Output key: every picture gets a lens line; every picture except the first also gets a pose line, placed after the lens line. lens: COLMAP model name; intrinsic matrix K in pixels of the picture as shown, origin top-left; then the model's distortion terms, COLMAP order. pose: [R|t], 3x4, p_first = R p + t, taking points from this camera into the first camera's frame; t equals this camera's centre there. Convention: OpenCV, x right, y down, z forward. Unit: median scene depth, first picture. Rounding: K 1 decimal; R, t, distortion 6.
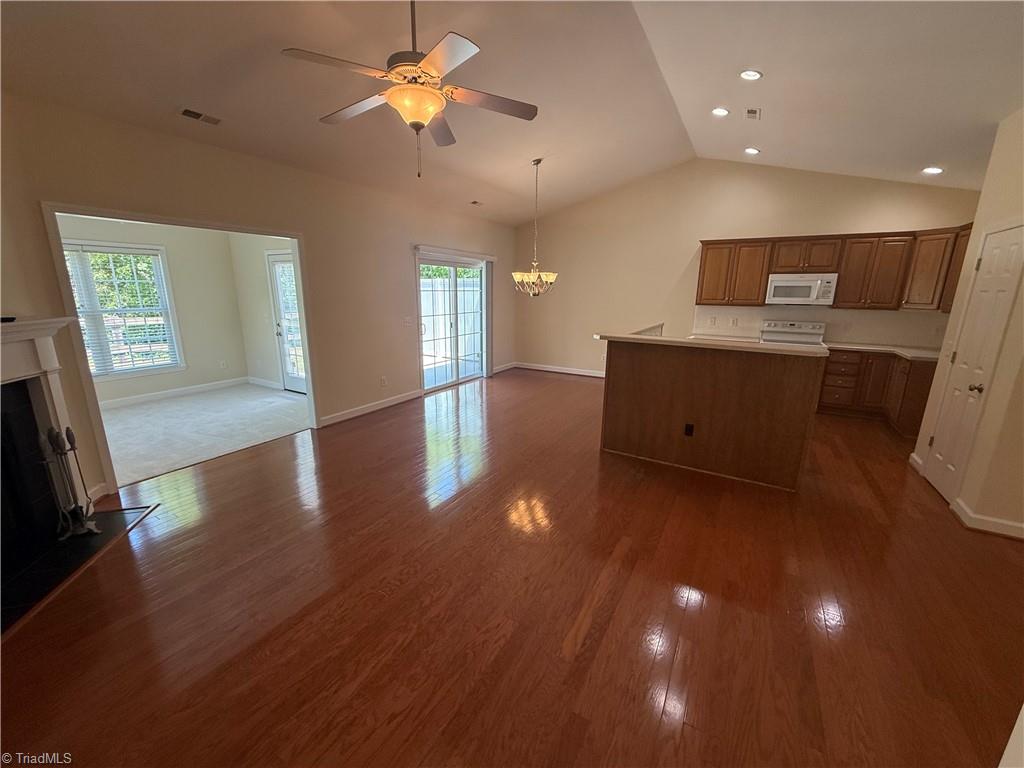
lens RADIAL K [[405.3, 0, 512.3], [0, 405.3, 380.9], [0, 0, 1]] dist [-0.002078, -0.000305]
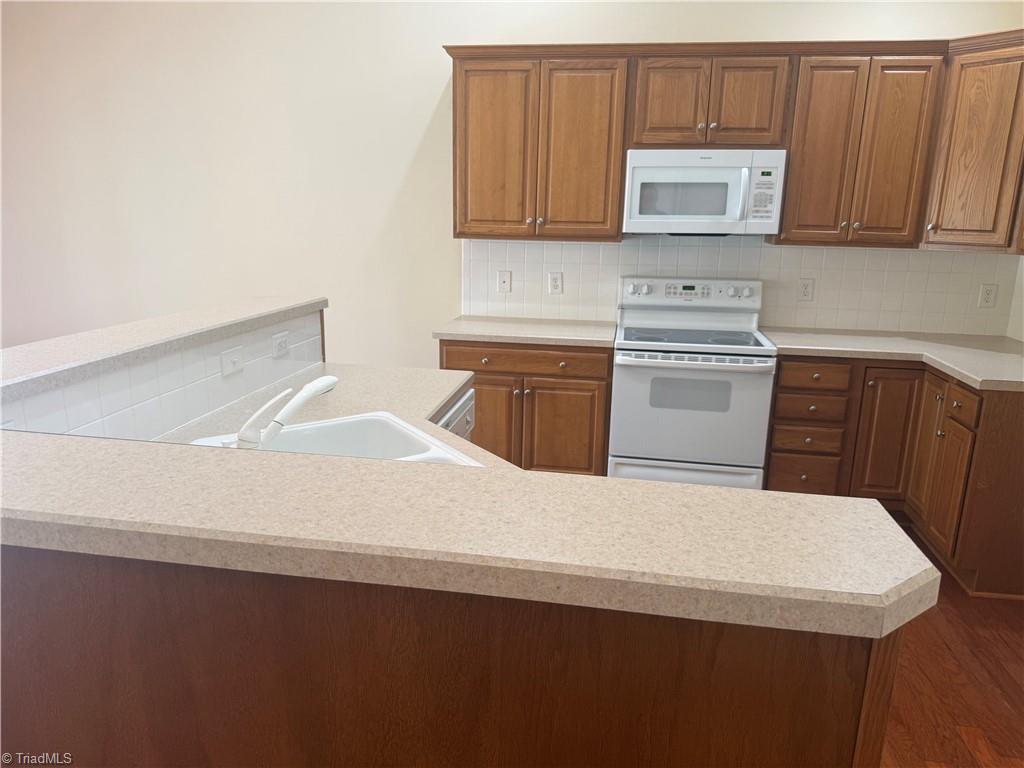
lens RADIAL K [[720.1, 0, 511.8], [0, 720.1, 391.8], [0, 0, 1]] dist [-0.001894, -0.016560]
pose [[0.930922, -0.085039, 0.355179, 0.311619], [0.074538, 0.996283, 0.043173, -0.089527], [-0.357531, -0.013717, 0.933801, 0.462050]]
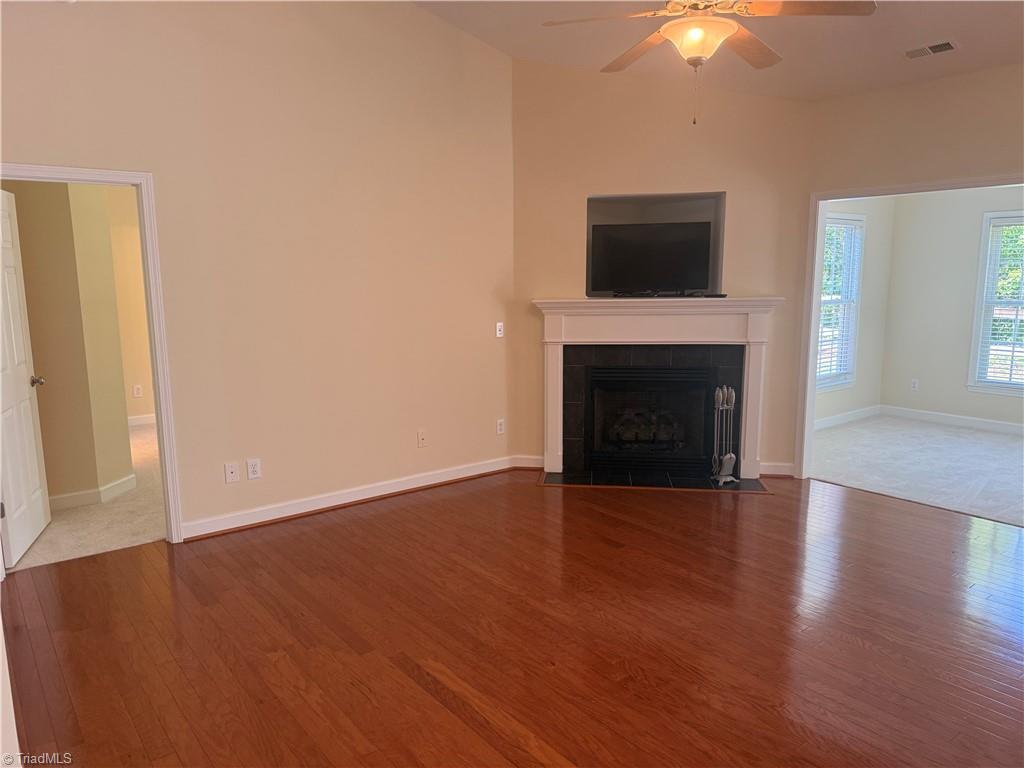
lens RADIAL K [[720.1, 0, 514.1], [0, 720.1, 383.8], [0, 0, 1]] dist [-0.001894, -0.016560]
pose [[-0.367551, 0.132005, -0.920587, 1.100179], [-0.205121, 0.953992, 0.218691, -0.235607], [0.907101, 0.269212, -0.323564, 1.146816]]
